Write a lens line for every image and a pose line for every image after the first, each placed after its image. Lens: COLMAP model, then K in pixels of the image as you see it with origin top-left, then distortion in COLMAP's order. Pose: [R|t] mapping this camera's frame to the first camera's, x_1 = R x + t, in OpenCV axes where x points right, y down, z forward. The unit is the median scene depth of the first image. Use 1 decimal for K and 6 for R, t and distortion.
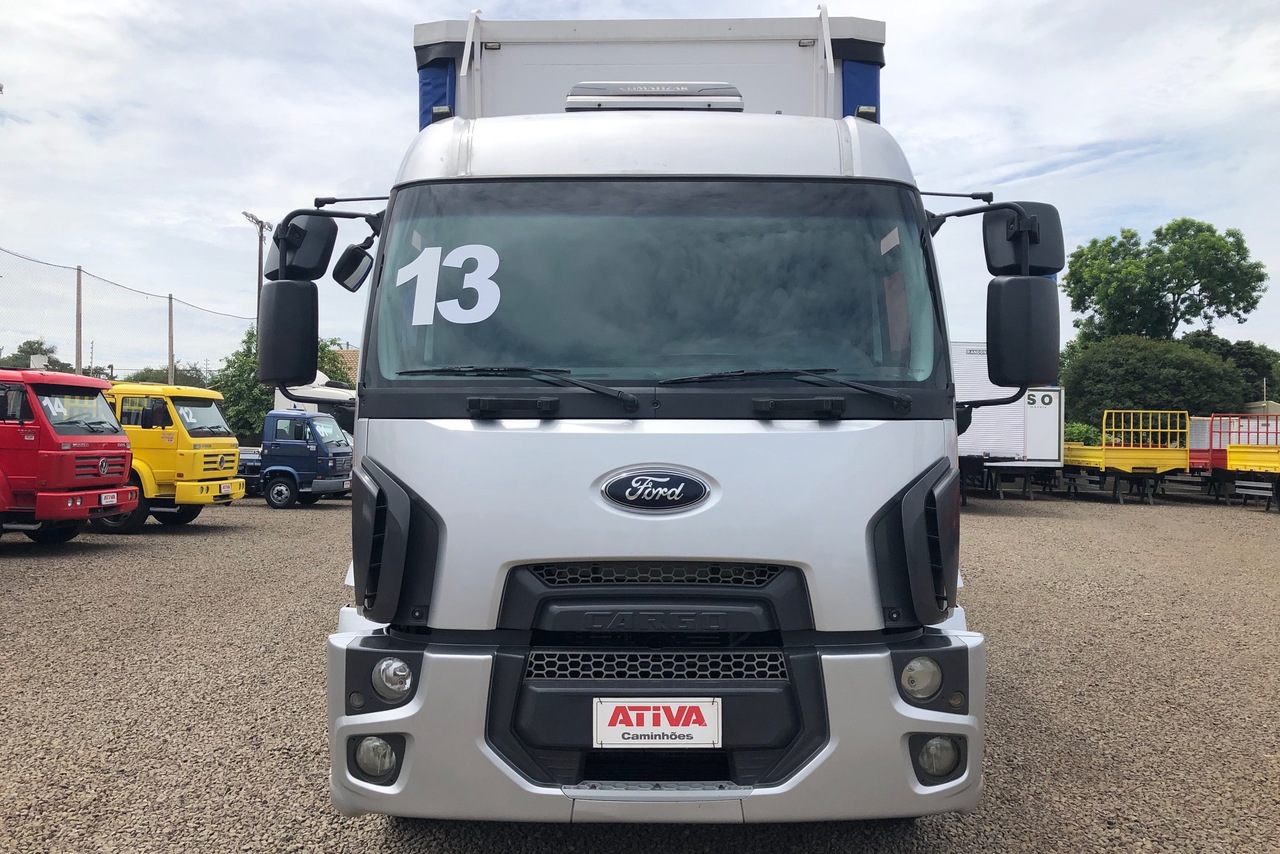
lens RADIAL K [[1039.8, 0, 640.0], [0, 1039.8, 427.0], [0, 0, 1]] dist [0.009550, 0.009450]
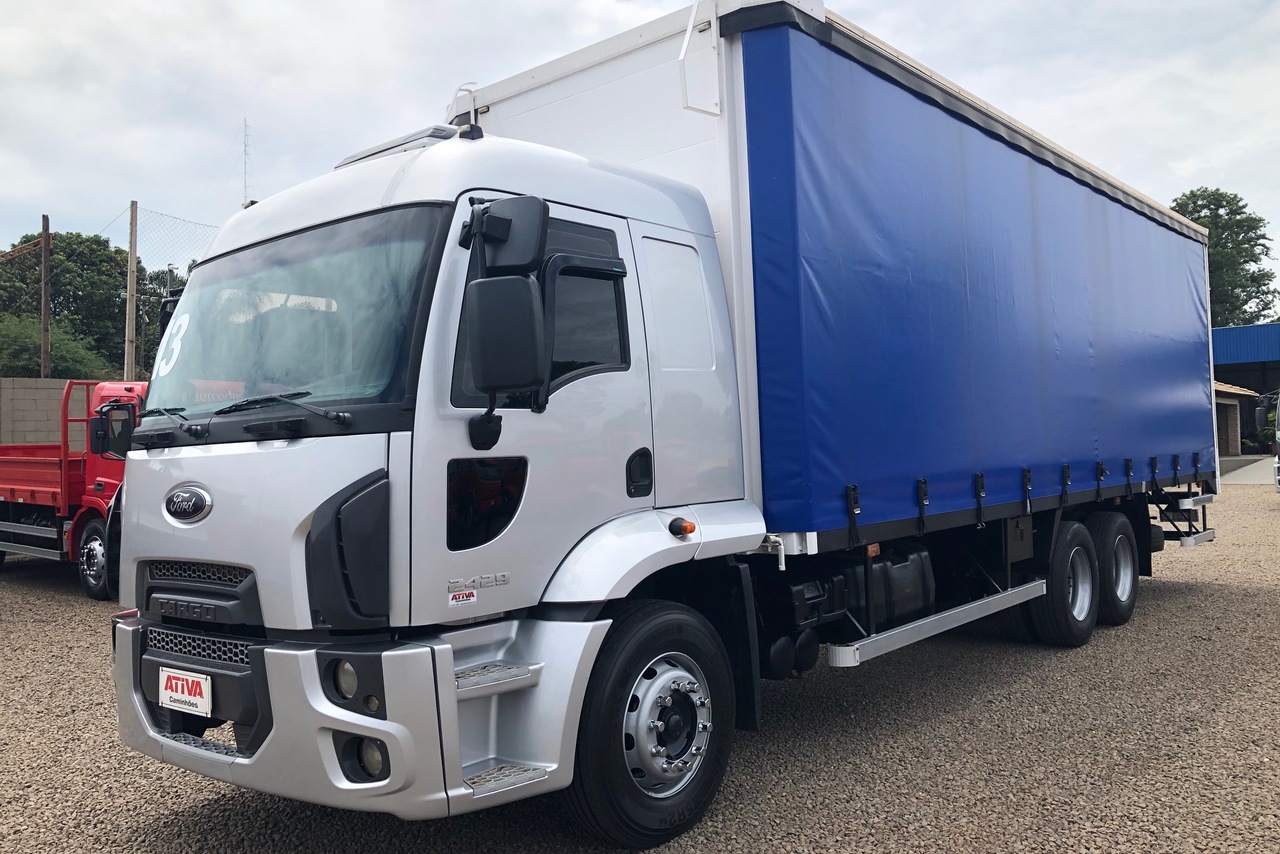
lens RADIAL K [[1039.8, 0, 640.0], [0, 1039.8, 427.0], [0, 0, 1]] dist [0.009550, 0.009450]
pose [[0.766393, -0.053901, -0.640107, 1.209943], [0.051025, 0.998433, -0.022982, 0.025916], [0.640342, -0.015048, 0.767942, 0.389861]]
